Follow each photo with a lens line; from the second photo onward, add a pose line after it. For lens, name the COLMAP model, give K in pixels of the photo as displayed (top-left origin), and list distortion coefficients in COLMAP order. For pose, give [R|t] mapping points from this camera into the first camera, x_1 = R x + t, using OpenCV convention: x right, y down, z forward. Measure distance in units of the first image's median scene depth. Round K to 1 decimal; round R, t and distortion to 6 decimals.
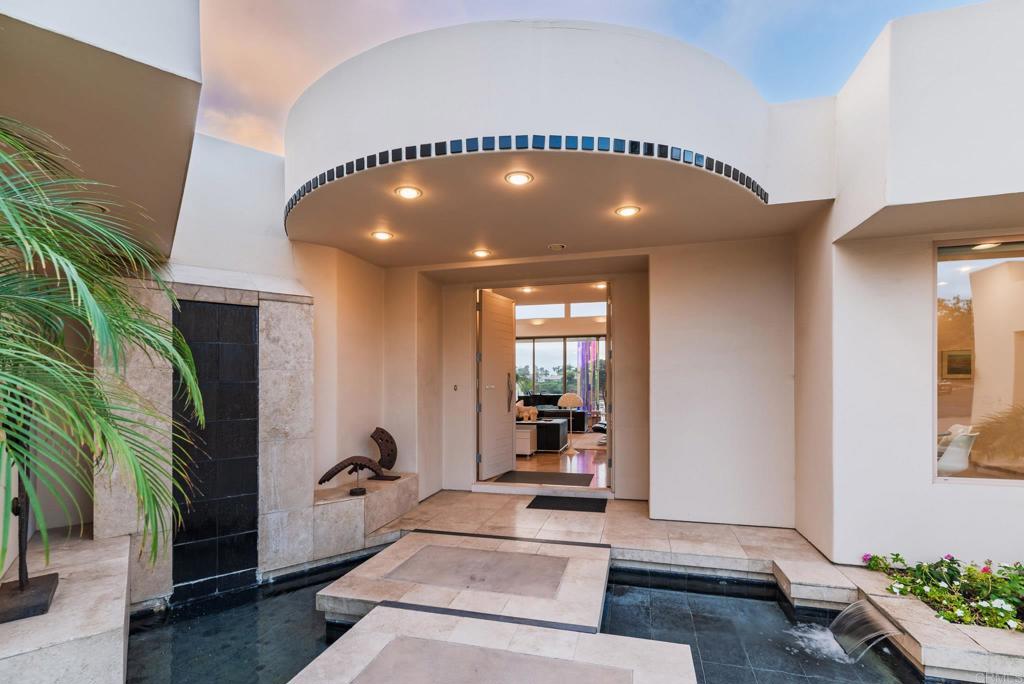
lens RADIAL K [[454.1, 0, 505.8], [0, 454.1, 388.5], [0, 0, 1]] dist [0.020611, -0.000032]
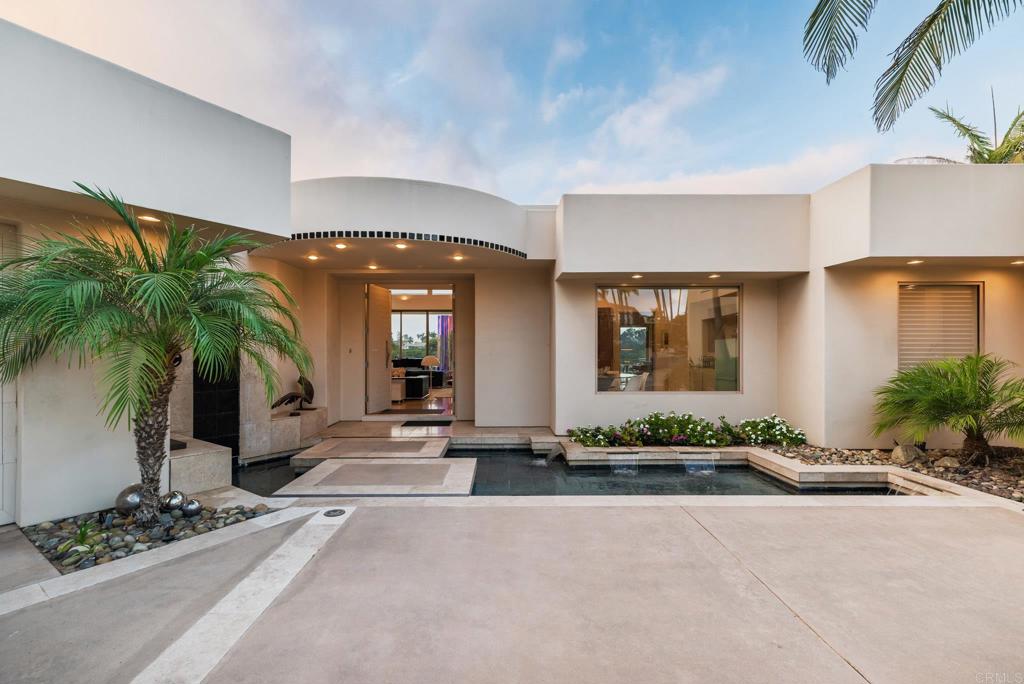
lens RADIAL K [[454.1, 0, 511.7], [0, 454.1, 353.1], [0, 0, 1]] dist [0.020611, -0.000032]
pose [[0.952592, 0.003248, 0.304233, -0.066781], [-0.001703, 0.999984, -0.005343, 0.013742], [-0.304245, 0.004571, 0.952583, -0.603357]]
